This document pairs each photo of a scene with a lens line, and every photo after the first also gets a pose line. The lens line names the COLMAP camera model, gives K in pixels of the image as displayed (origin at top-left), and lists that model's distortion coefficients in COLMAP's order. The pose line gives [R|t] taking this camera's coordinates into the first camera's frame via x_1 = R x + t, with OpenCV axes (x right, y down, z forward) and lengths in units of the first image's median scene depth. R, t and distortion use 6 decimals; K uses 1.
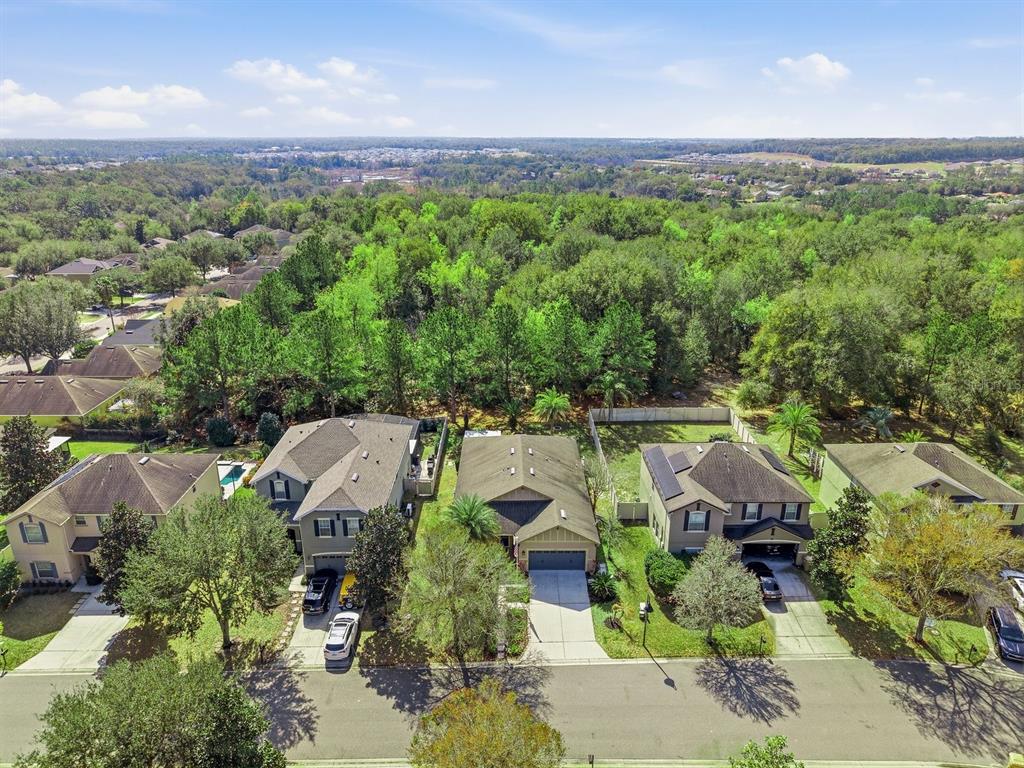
lens RADIAL K [[680.6, 0, 512.0], [0, 680.6, 384.0], [0, 0, 1]] dist [0.038360, -0.047163]
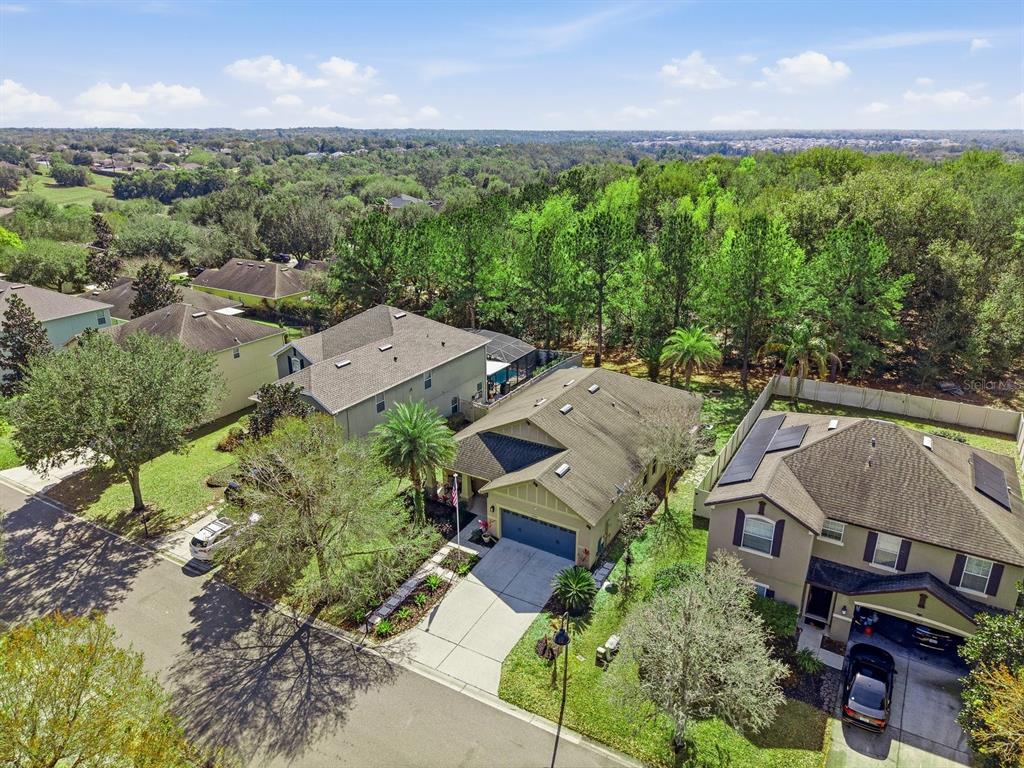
lens RADIAL K [[680.6, 0, 512.0], [0, 680.6, 384.0], [0, 0, 1]] dist [0.038360, -0.047163]
pose [[0.856536, 0.178884, -0.484094, 0.336838], [-0.176071, 0.983018, 0.051715, 0.085486], [0.485125, 0.040939, 0.873486, 0.404228]]
